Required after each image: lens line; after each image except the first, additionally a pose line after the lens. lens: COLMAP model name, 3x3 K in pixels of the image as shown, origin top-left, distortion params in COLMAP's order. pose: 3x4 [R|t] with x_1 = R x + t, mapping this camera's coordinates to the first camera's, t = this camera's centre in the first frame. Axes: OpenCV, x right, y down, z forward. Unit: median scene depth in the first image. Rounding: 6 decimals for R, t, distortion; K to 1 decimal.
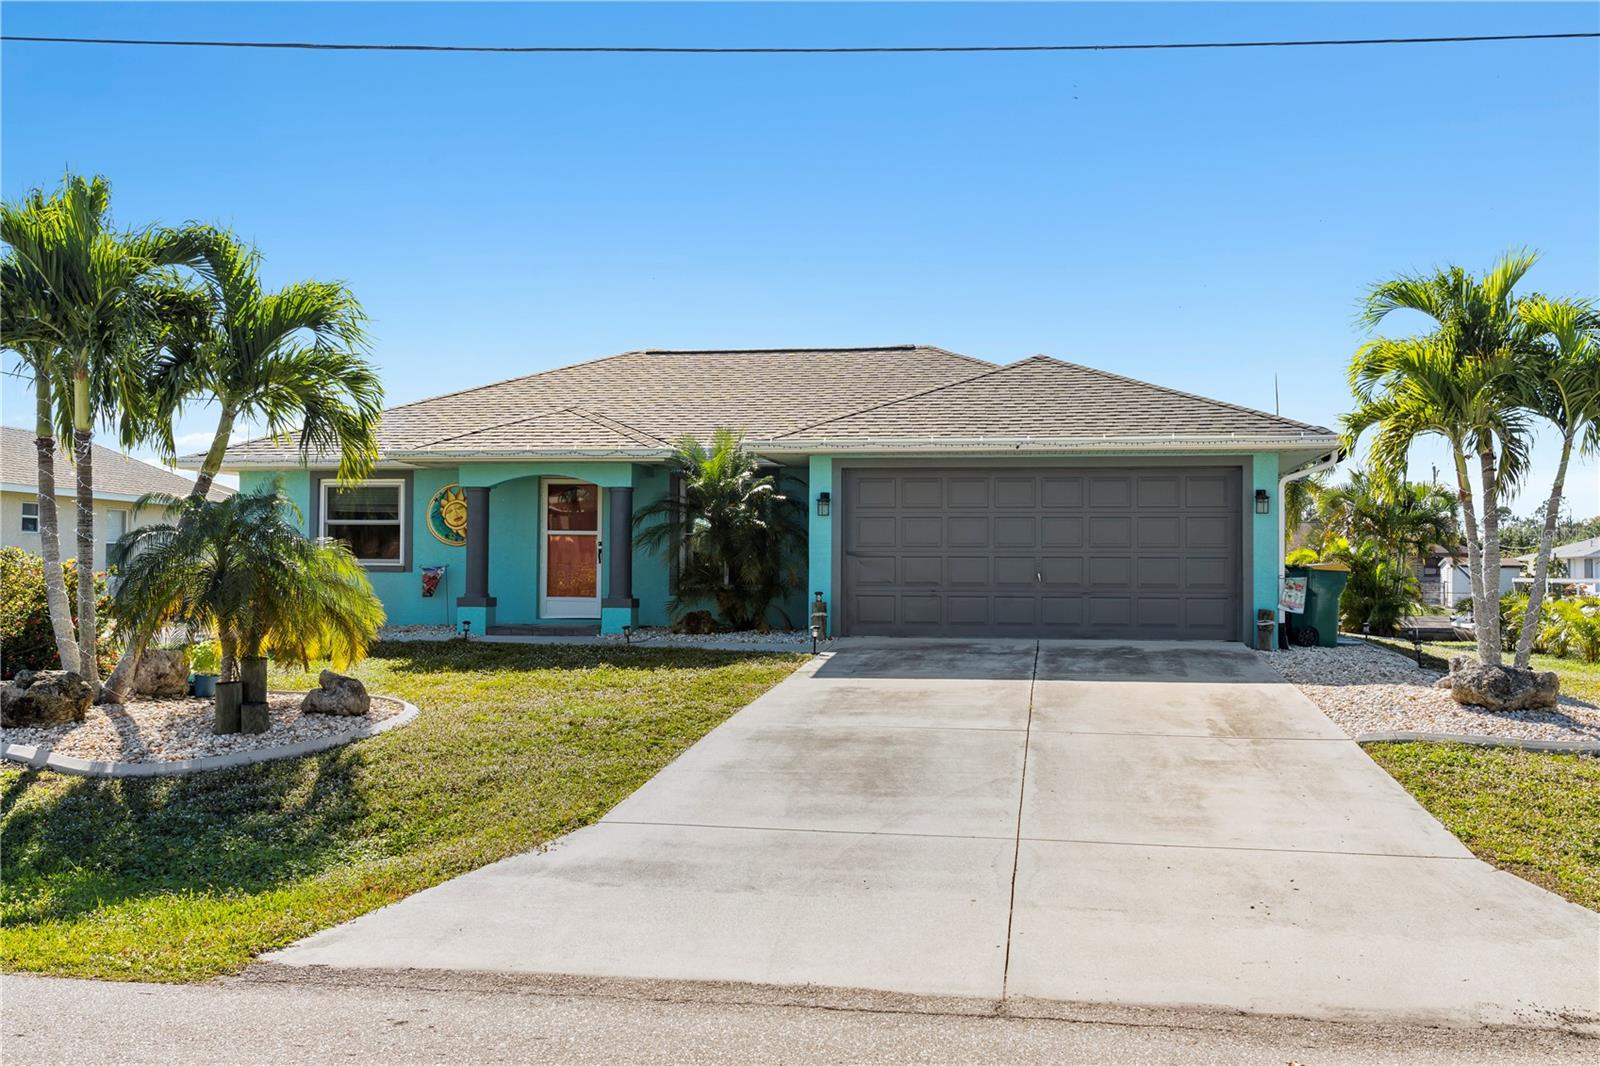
lens RADIAL K [[1585.5, 0, 800.5], [0, 1585.5, 536.5], [0, 0, 1]] dist [-0.000849, -0.000099]
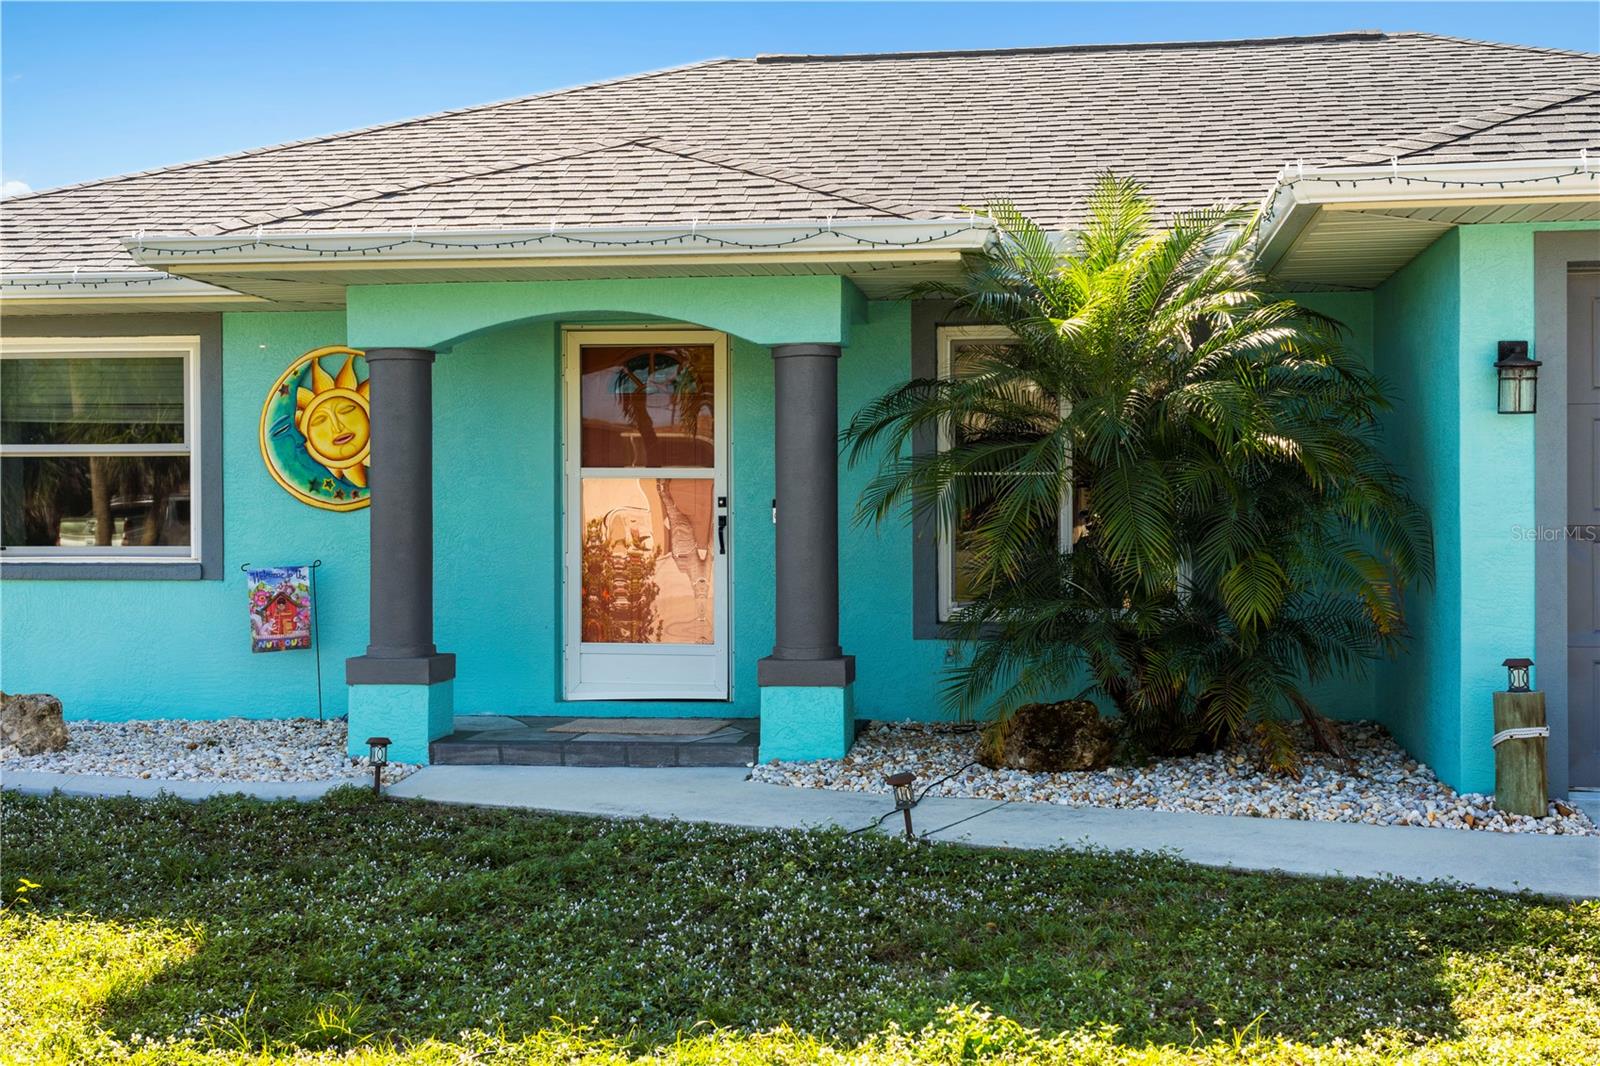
lens RADIAL K [[2081.7, 0, 799.2], [0, 2081.7, 530.0], [0, 0, 1]] dist [0.036049, 0.026162]
pose [[0.999849, -0.009604, 0.014497, -0.119868], [0.009166, 0.999507, 0.030017, -0.003619], [-0.014778, -0.029879, 0.999444, 0.523570]]
